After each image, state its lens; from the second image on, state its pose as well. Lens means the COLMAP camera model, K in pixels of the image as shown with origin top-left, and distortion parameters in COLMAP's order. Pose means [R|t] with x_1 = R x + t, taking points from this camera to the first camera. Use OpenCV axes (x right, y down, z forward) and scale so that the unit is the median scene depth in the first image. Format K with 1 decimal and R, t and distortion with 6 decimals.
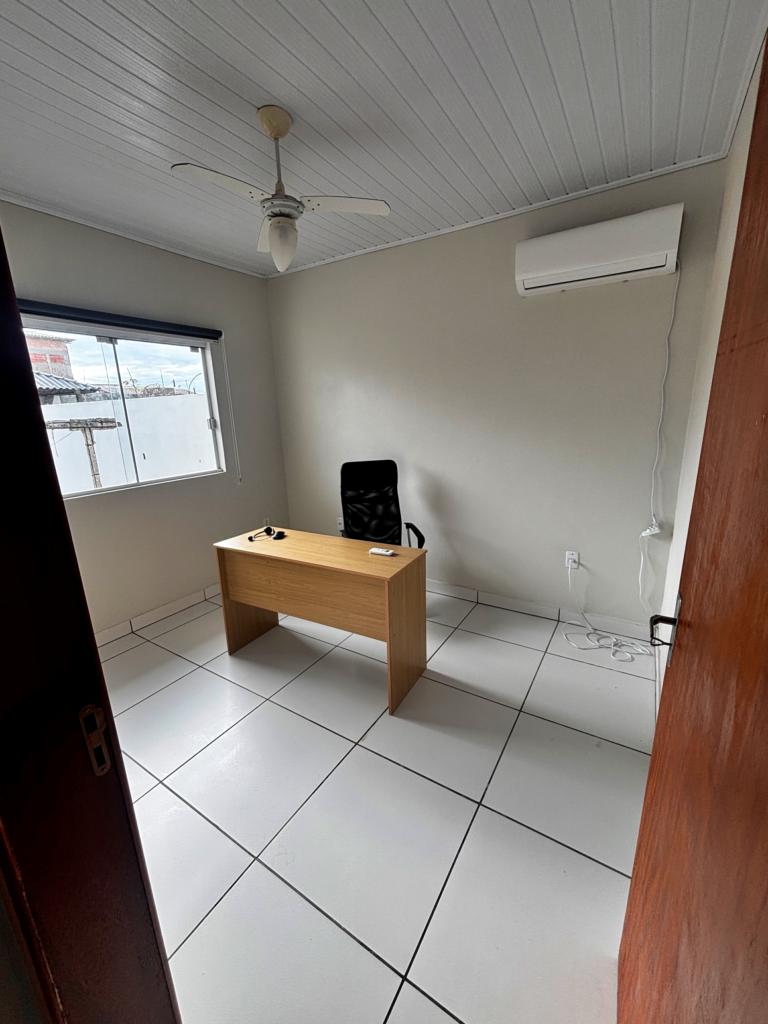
lens RADIAL K [[410.2, 0, 388.5], [0, 410.2, 511.2], [0, 0, 1]] dist [0.006987, -0.000539]
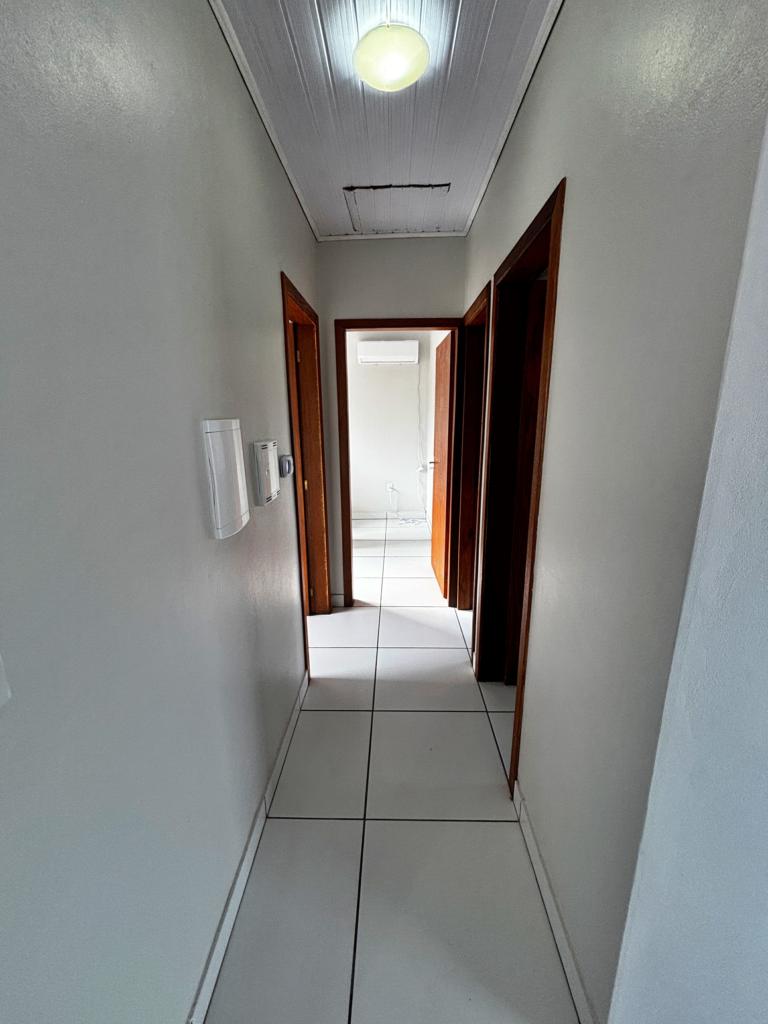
lens RADIAL K [[410.2, 0, 383.6], [0, 410.2, 512.3], [0, 0, 1]] dist [0.006987, -0.000539]
pose [[0.861084, -0.091938, 0.500081, -0.741687], [0.104515, 0.994519, 0.002875, 0.267394], [-0.497604, 0.049791, 0.865974, -0.923090]]
